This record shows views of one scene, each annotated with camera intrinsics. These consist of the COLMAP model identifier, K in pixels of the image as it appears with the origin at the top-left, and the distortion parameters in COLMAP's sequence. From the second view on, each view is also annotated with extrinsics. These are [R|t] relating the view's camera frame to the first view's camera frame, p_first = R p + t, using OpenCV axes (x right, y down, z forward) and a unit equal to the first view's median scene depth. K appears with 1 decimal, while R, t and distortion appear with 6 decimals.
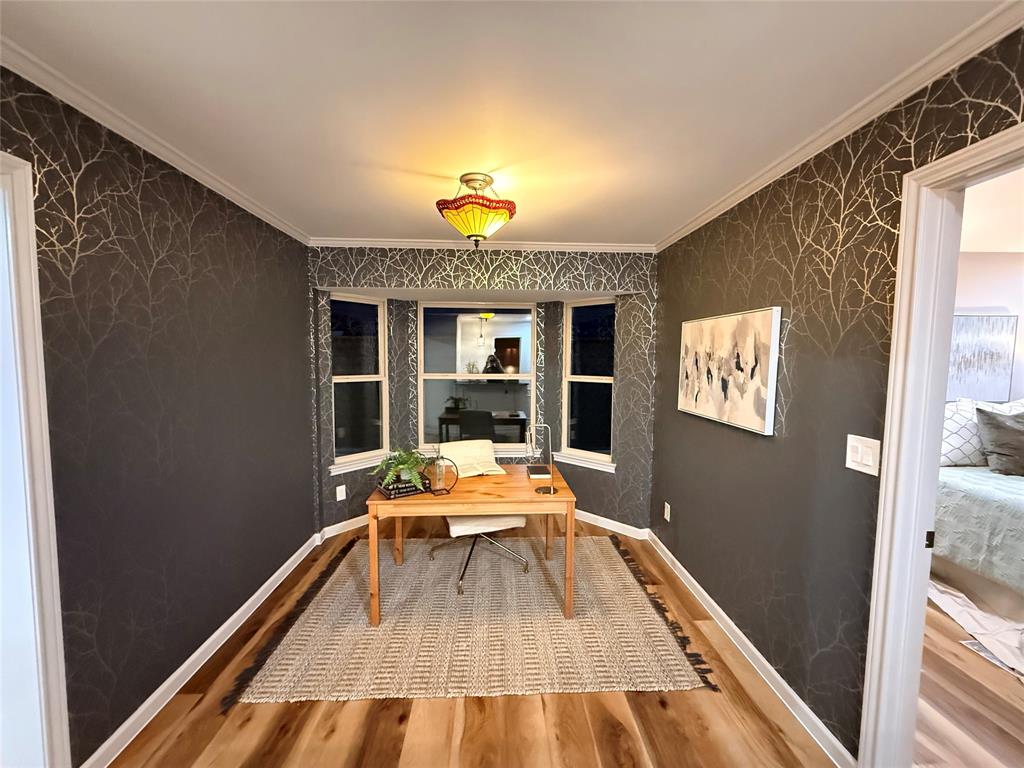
lens RADIAL K [[407.0, 0, 511.9], [0, 407.0, 386.1], [0, 0, 1]] dist [0.000322, 0.000145]
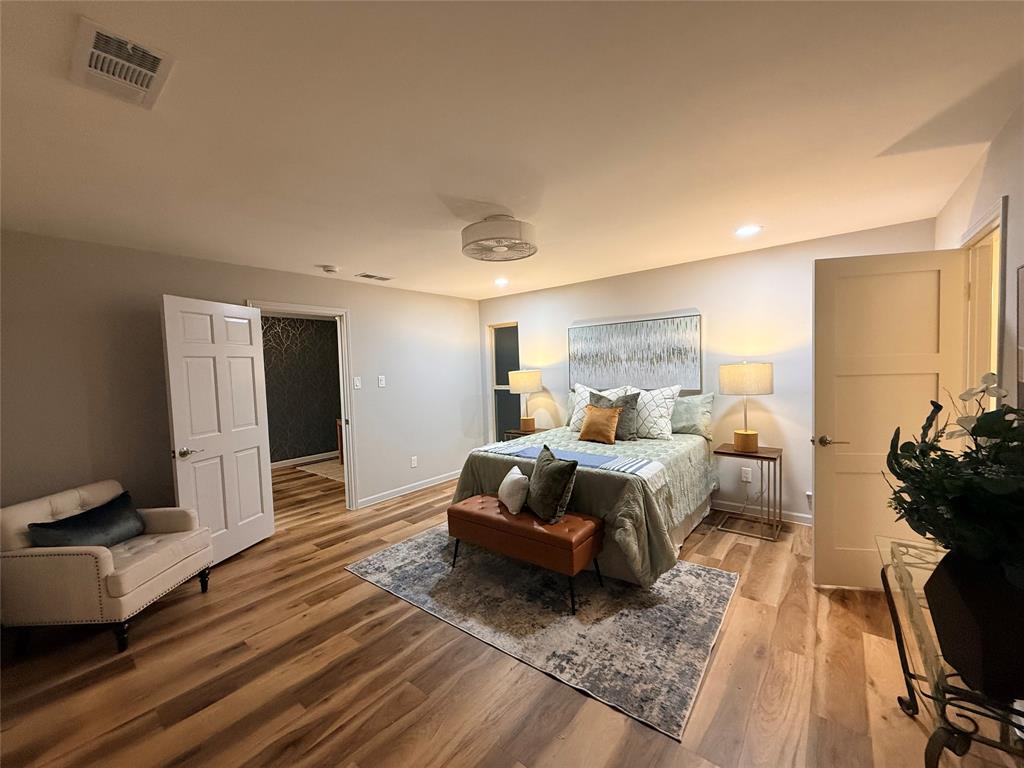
lens RADIAL K [[407.0, 0, 511.9], [0, 407.0, 386.1], [0, 0, 1]] dist [0.000322, 0.000145]
pose [[0.743553, 0.000571, -0.668676, 1.884626], [-0.005550, 0.999970, -0.005317, 0.043448], [0.668653, 0.007665, 0.743535, -0.245902]]
